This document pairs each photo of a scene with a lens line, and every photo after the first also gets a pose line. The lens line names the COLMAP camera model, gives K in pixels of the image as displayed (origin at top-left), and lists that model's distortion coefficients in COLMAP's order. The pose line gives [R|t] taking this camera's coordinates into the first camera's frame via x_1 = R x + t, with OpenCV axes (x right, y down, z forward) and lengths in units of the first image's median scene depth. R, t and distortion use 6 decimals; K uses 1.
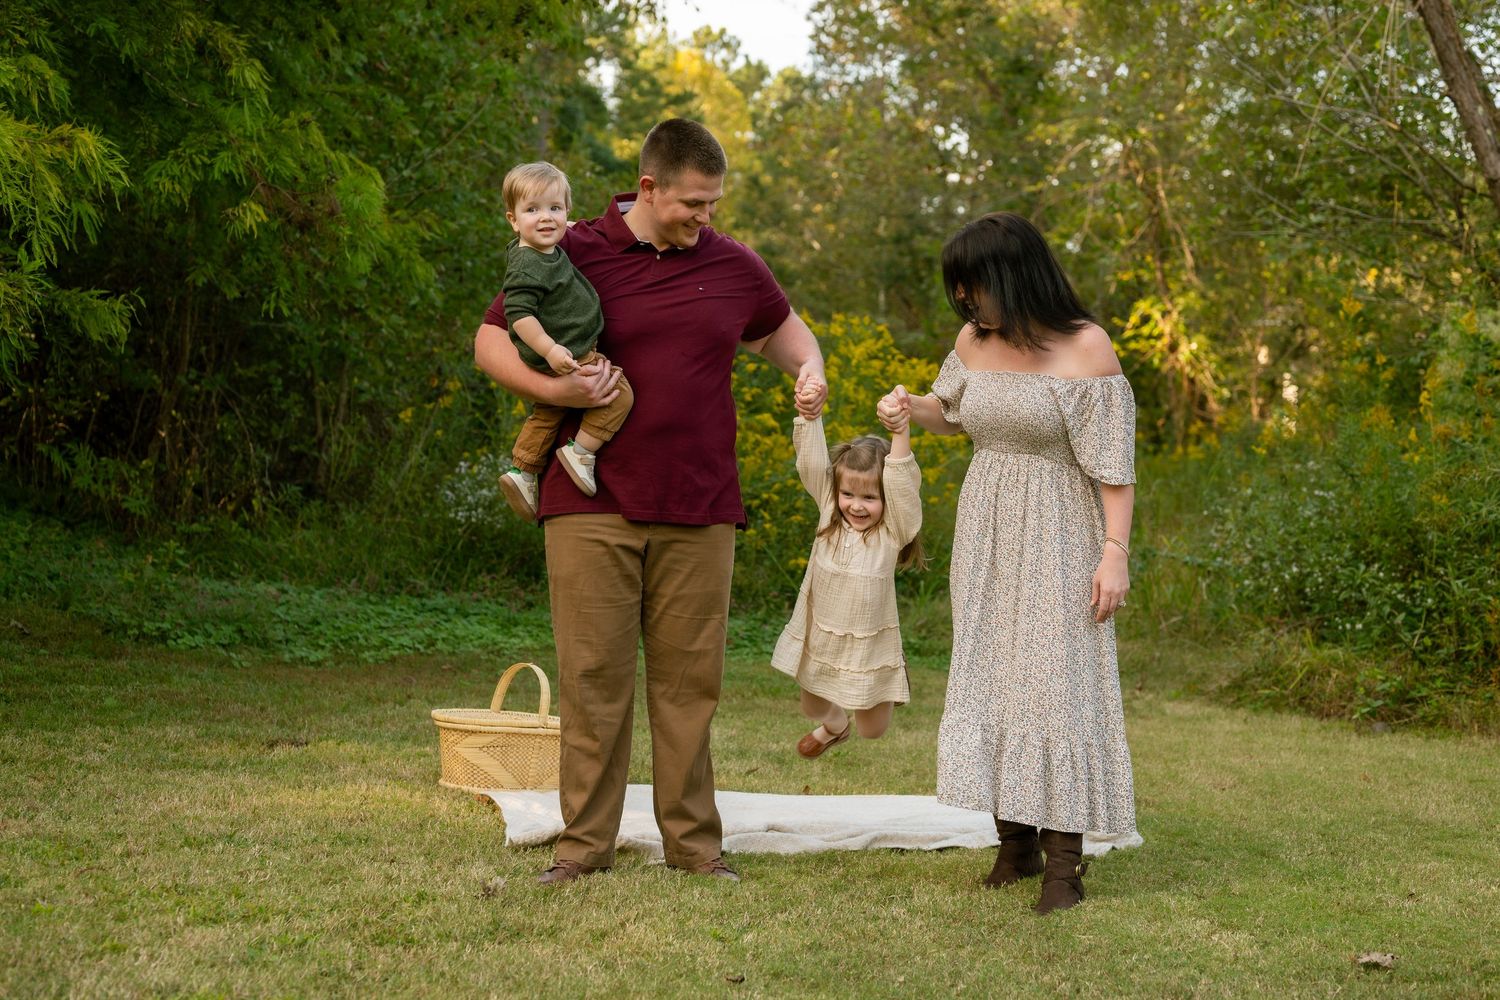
lens RADIAL K [[2253.9, 0, 750.0], [0, 2253.9, 500.0], [0, 0, 1]] dist [0.003447, 0.011240]
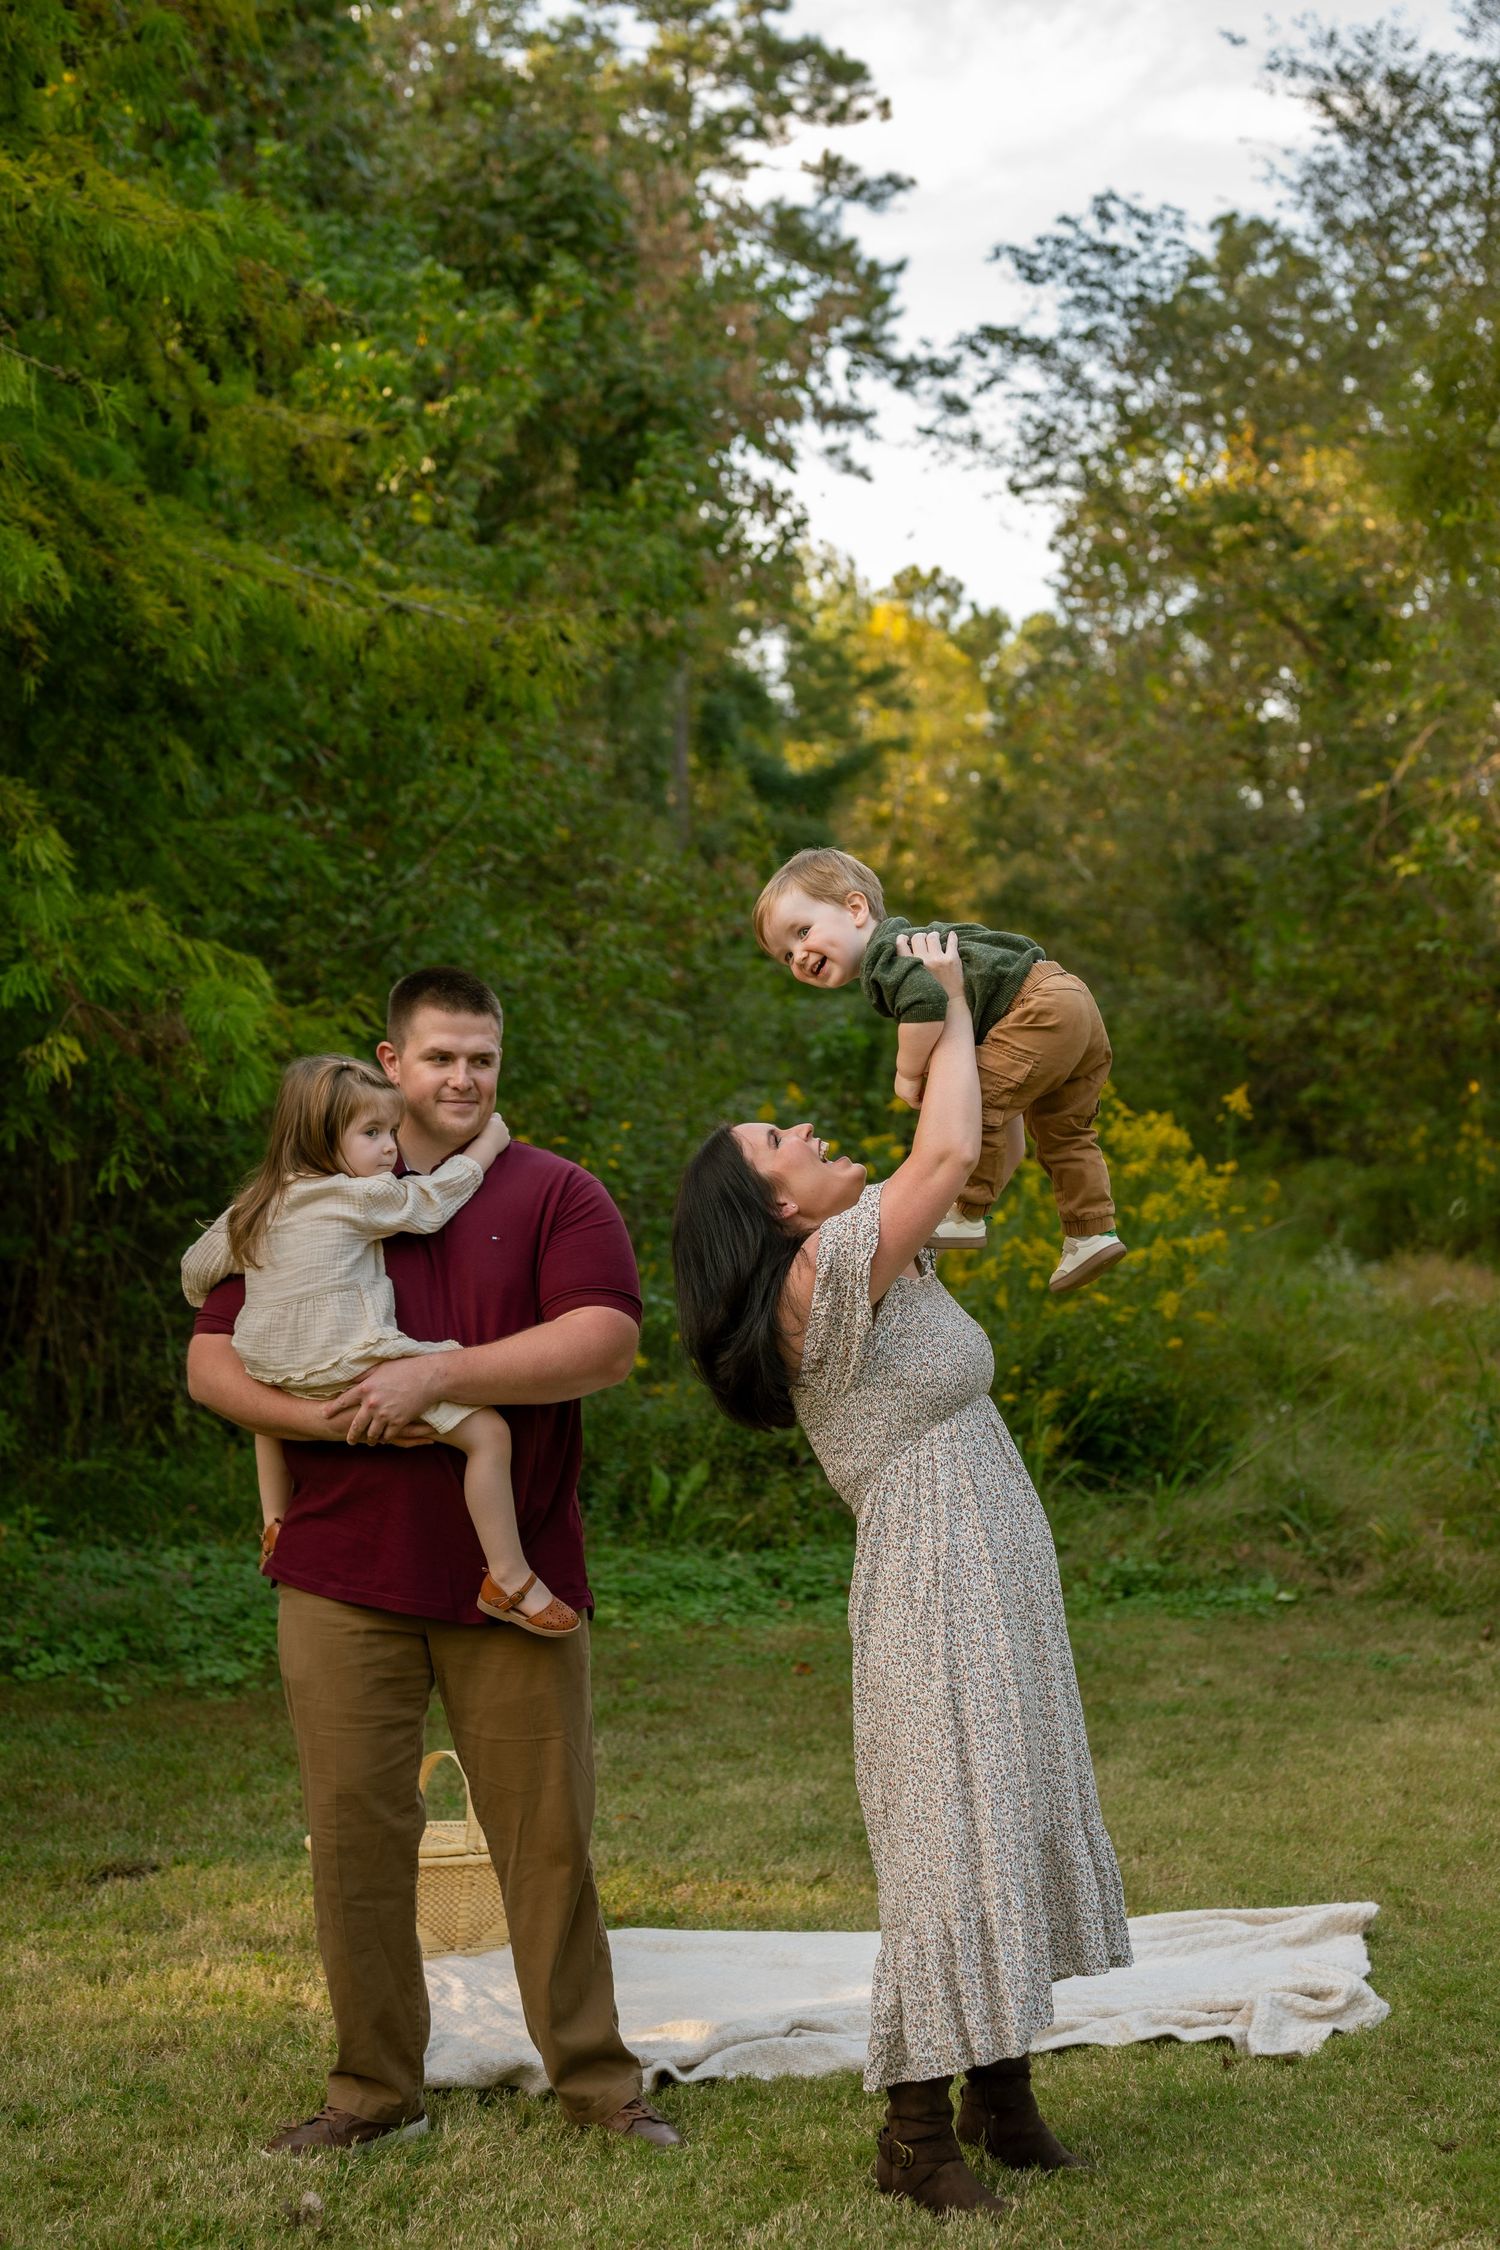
lens RADIAL K [[3259.0, 0, 751.5], [0, 3259.0, 1157.8], [0, 0, 1]] dist [-0.000685, -0.010702]
pose [[0.993219, -0.075039, -0.088795, 0.043797], [0.072836, 0.996956, -0.027796, -0.034140], [0.090610, 0.021140, 0.995662, 0.030320]]
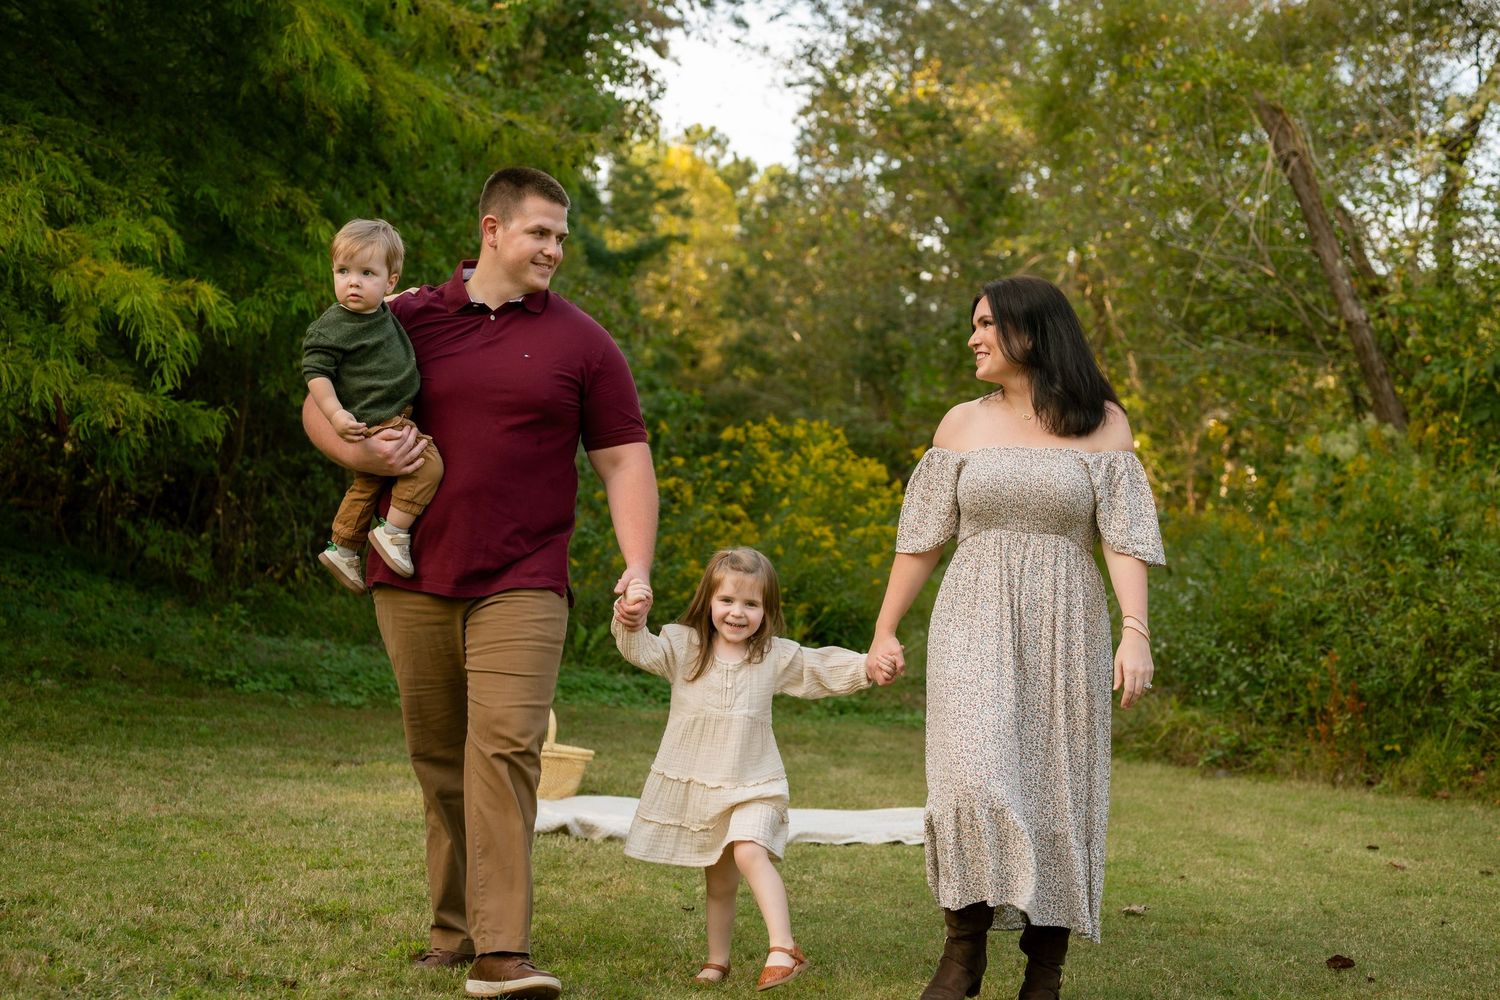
lens RADIAL K [[2210.2, 0, 750.0], [0, 2210.2, 500.0], [0, 0, 1]] dist [0.007985, 0.015282]
pose [[0.999765, 0.020309, 0.007643, 0.005653], [-0.020033, 0.999200, -0.034611, -0.001198], [-0.008340, 0.034450, 0.999372, -0.142677]]
